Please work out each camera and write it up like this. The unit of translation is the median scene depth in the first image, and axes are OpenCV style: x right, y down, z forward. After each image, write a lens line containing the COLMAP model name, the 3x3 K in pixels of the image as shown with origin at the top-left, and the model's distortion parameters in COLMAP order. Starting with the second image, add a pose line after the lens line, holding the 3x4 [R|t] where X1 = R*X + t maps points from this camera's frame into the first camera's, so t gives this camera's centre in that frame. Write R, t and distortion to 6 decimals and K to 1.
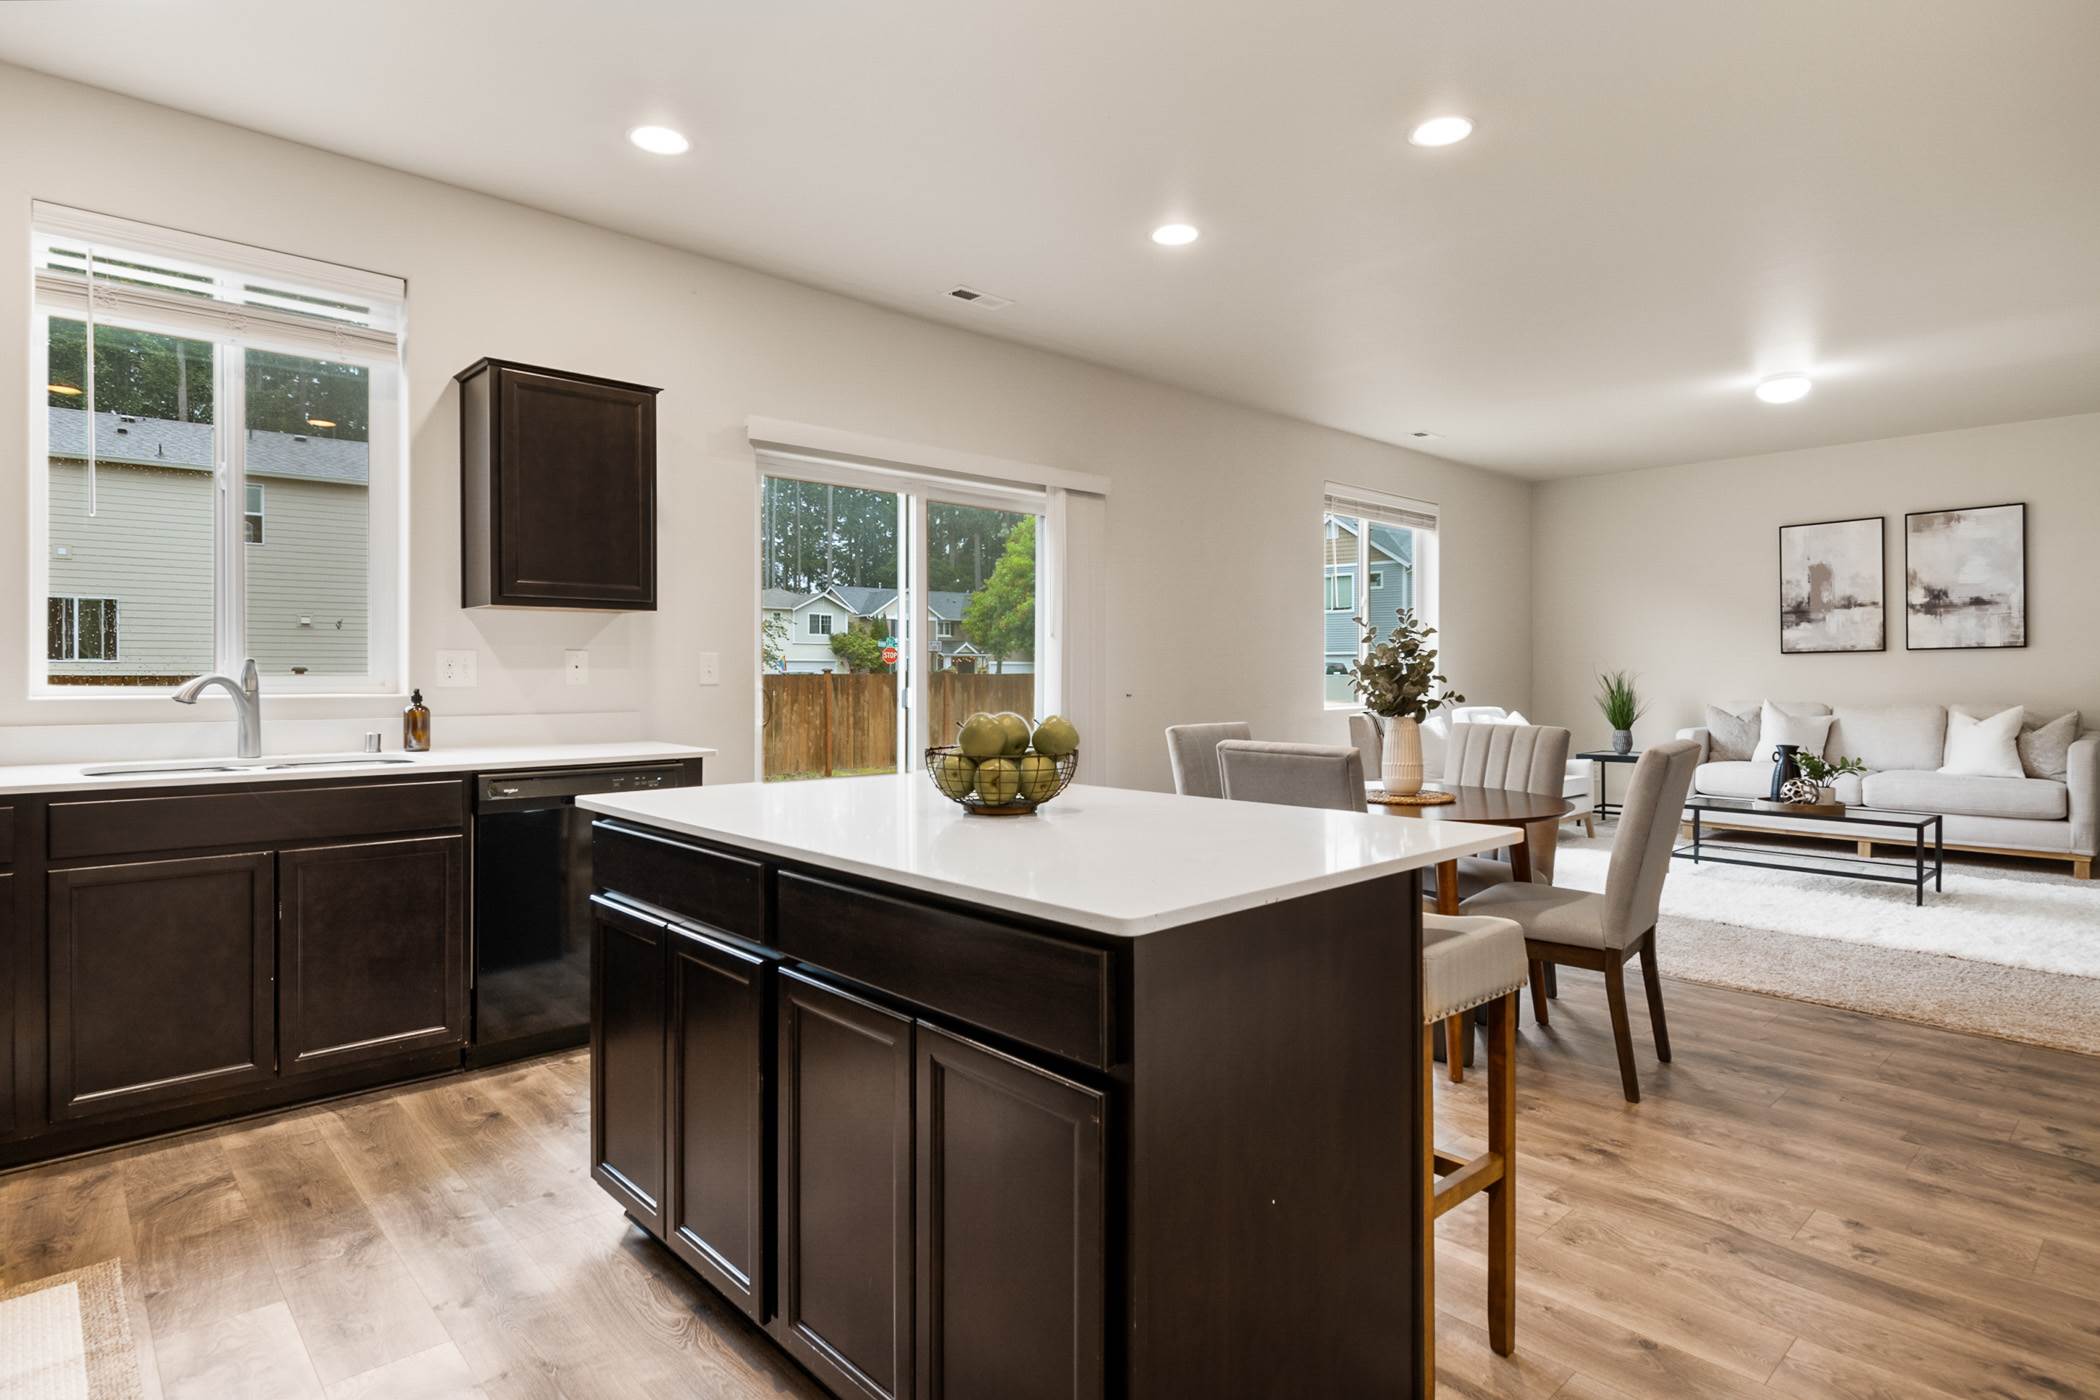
lens RADIAL K [[1115.9, 0, 1062.8], [0, 1115.9, 672.1], [0, 0, 1]] dist [0.000381, -0.000938]
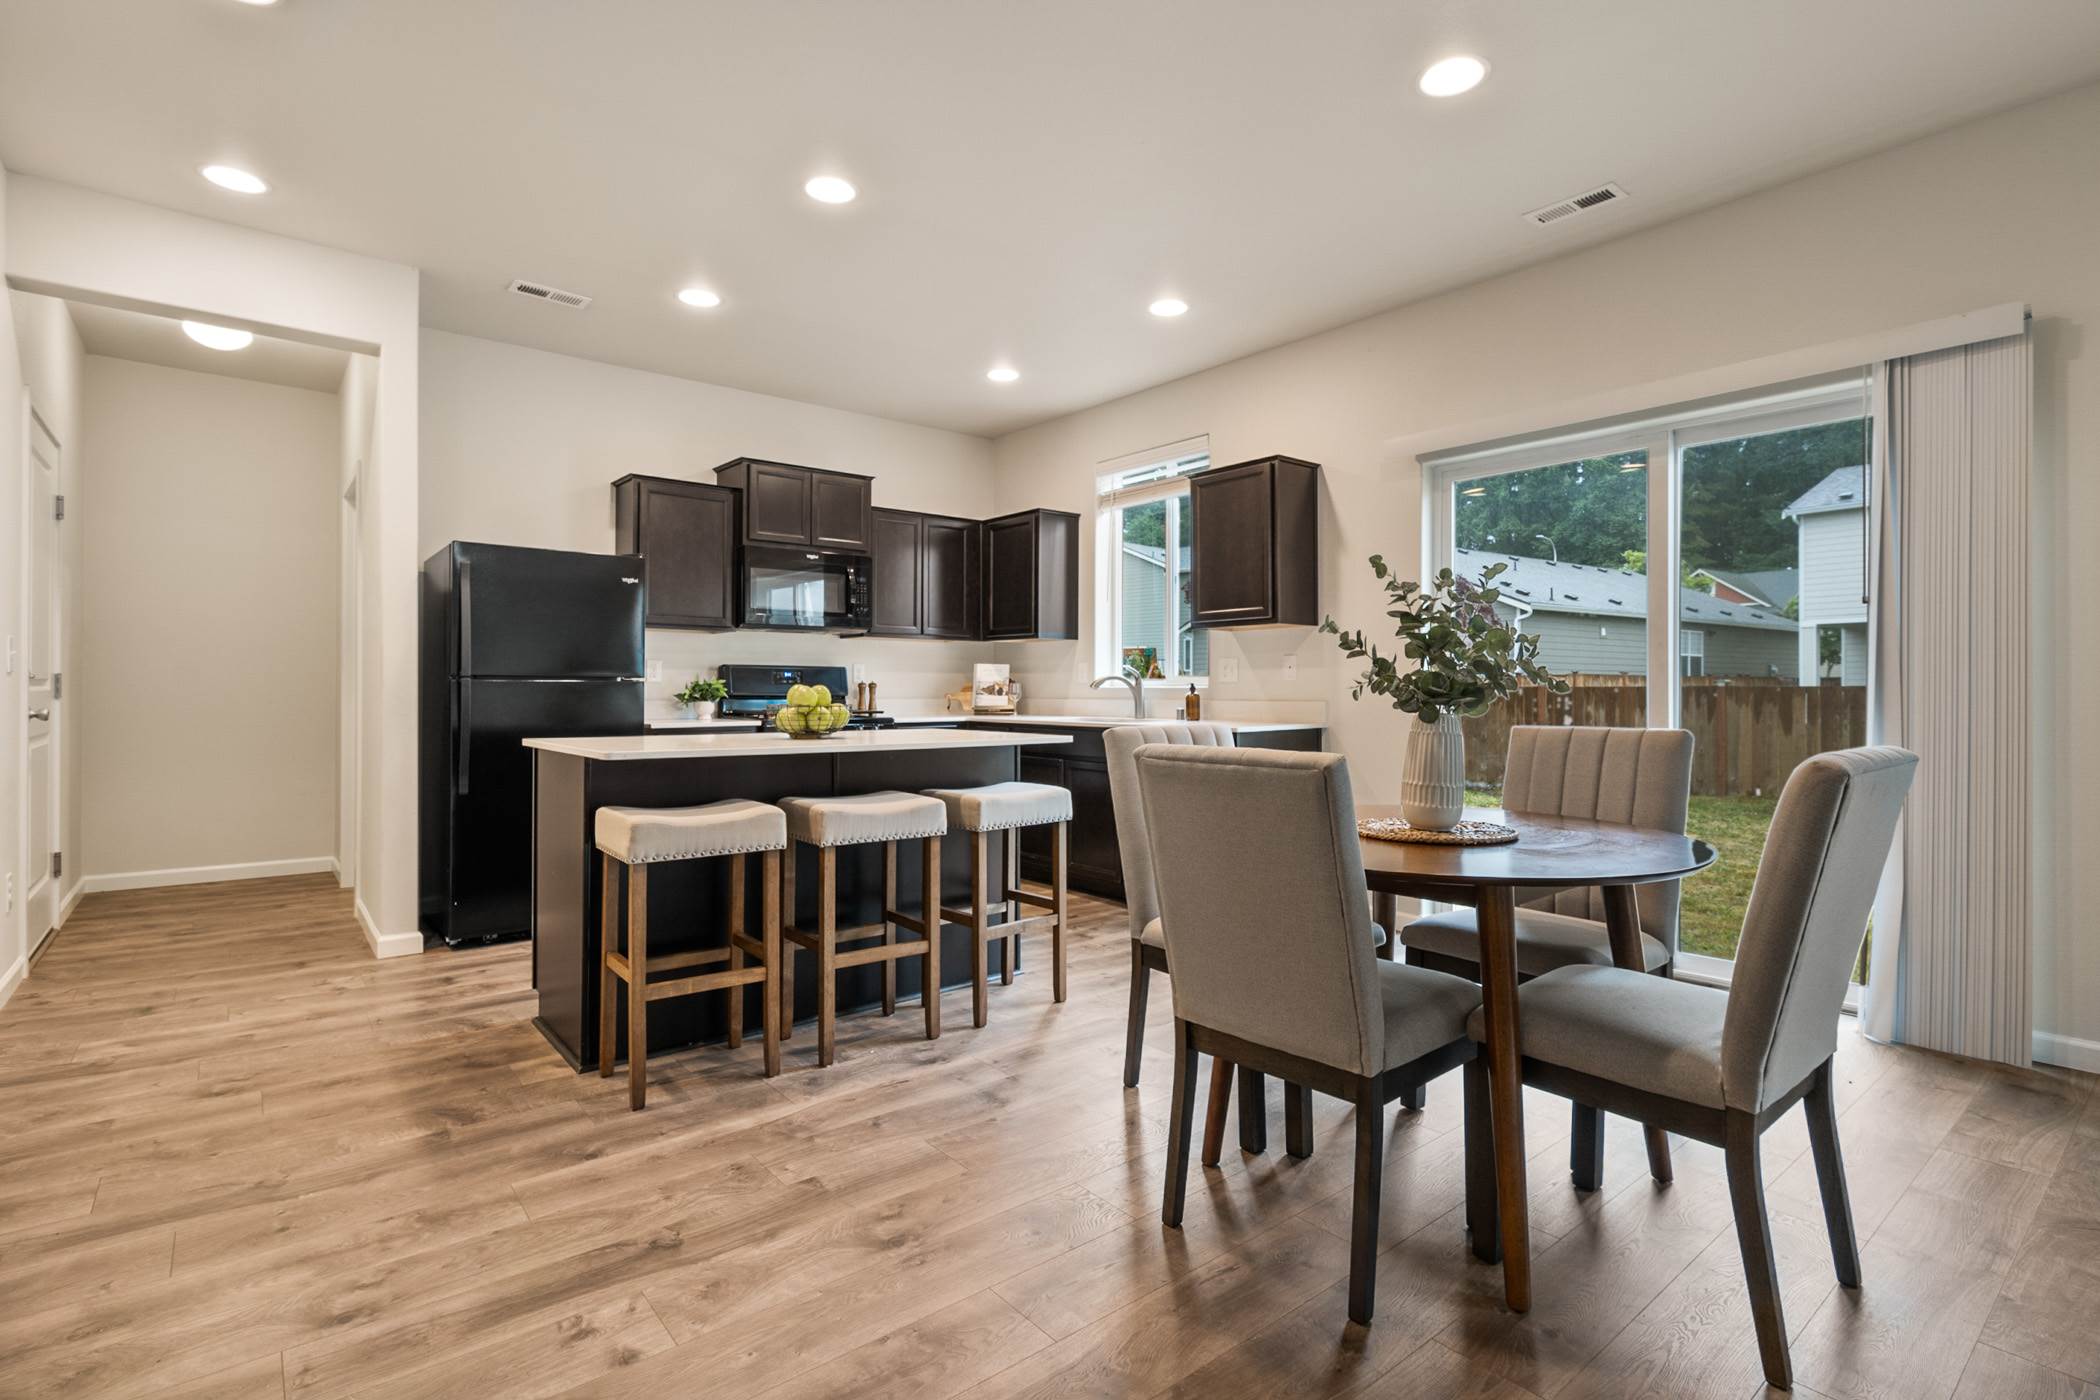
lens RADIAL K [[996.4, 0, 1050.0], [0, 996.4, 700.0], [0, 0, 1]] dist [-0.002733, -0.000381]
pose [[-0.074289, 0.008484, -0.997201, 1.215513], [0.001785, 0.999963, 0.008374, 0.036407], [0.997235, -0.001157, -0.074301, 1.195667]]
